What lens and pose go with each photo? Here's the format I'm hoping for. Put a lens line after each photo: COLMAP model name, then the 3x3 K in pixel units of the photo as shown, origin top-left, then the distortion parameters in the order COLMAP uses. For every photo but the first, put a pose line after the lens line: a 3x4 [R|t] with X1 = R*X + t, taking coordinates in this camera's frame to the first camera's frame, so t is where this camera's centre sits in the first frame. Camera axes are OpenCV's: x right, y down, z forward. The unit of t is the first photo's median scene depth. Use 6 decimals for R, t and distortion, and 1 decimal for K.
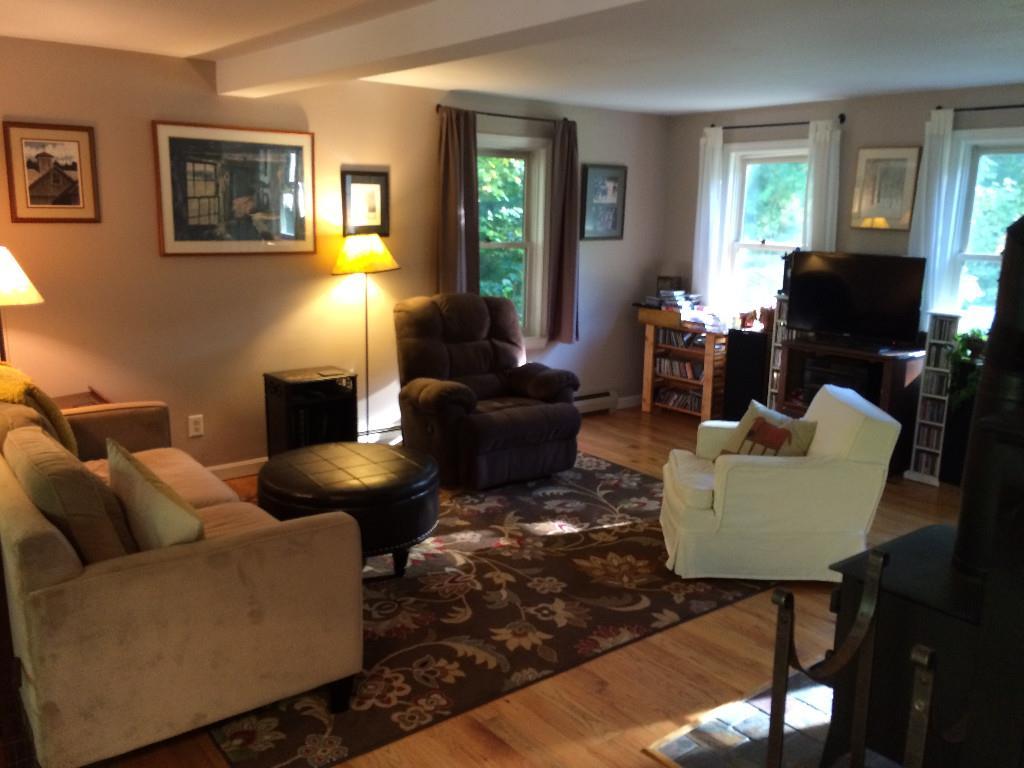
lens RADIAL K [[863.7, 0, 512.0], [0, 863.7, 384.0], [0, 0, 1]] dist [0.090845, -0.117047]
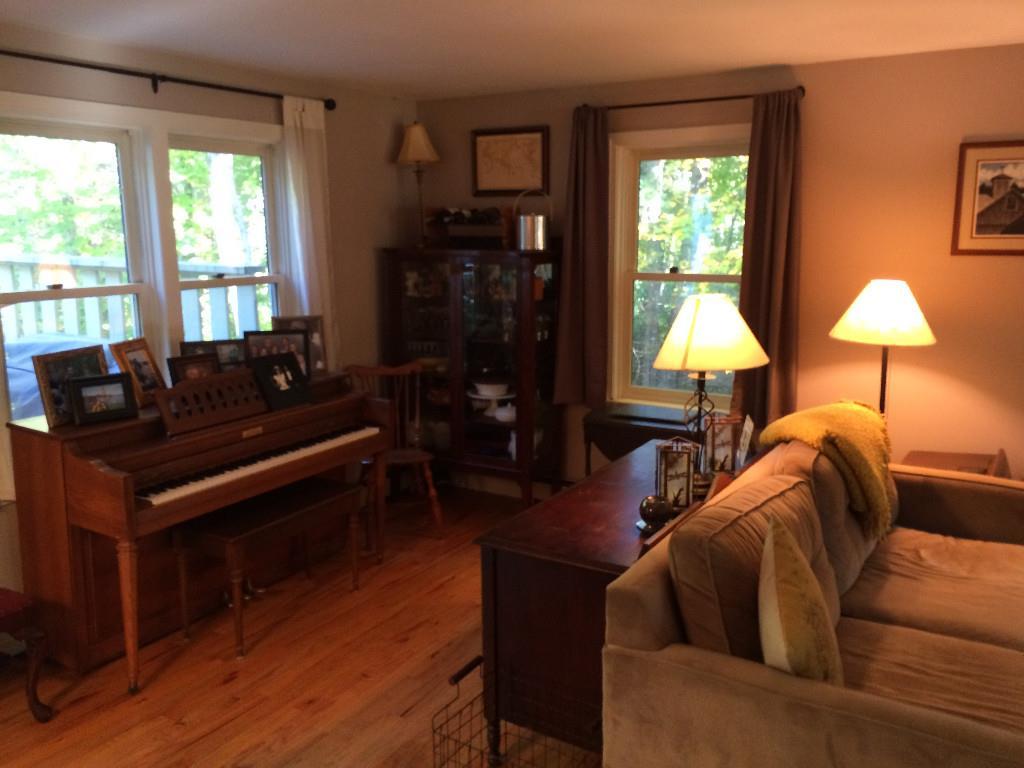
lens RADIAL K [[863.7, 0, 512.0], [0, 863.7, 384.0], [0, 0, 1]] dist [0.090845, -0.117047]
pose [[0.354401, 0.148594, -0.923212, 0.123618], [-0.173347, 0.980621, 0.091290, -0.054942], [0.918886, 0.127683, 0.373291, 0.253647]]
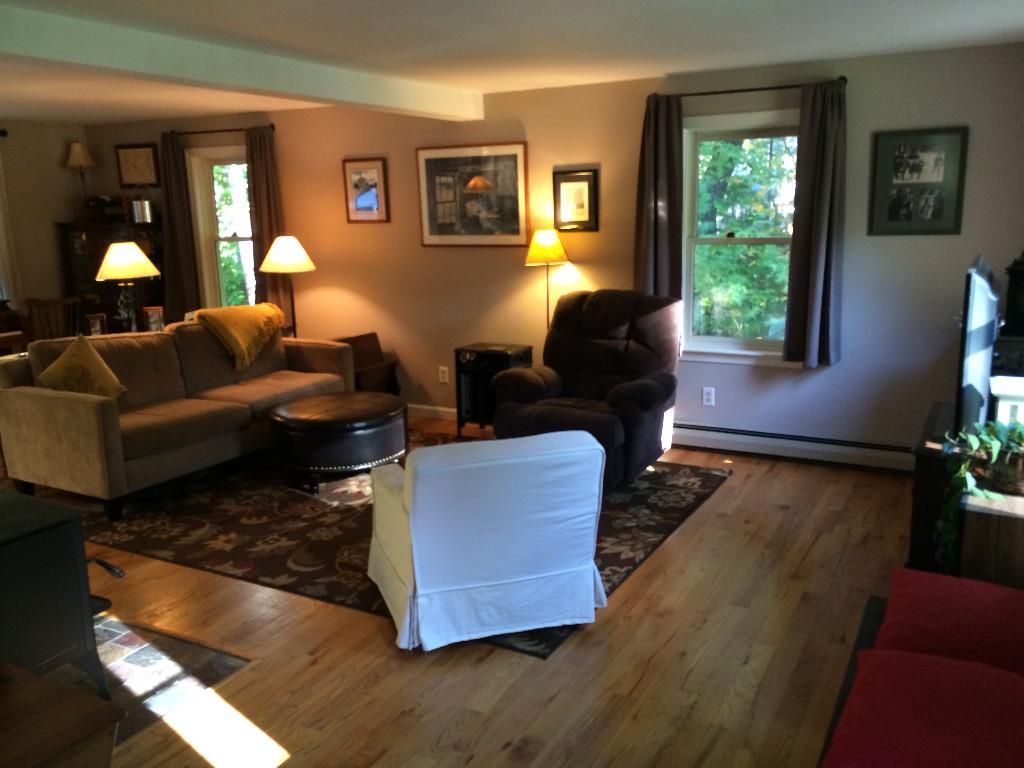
lens RADIAL K [[863.7, 0, 512.0], [0, 863.7, 384.0], [0, 0, 1]] dist [0.090845, -0.117047]
pose [[0.393558, 0.160163, -0.905240, 0.992607], [-0.155077, 0.982161, 0.106352, -0.107484], [0.906125, 0.098526, 0.411375, 0.631394]]
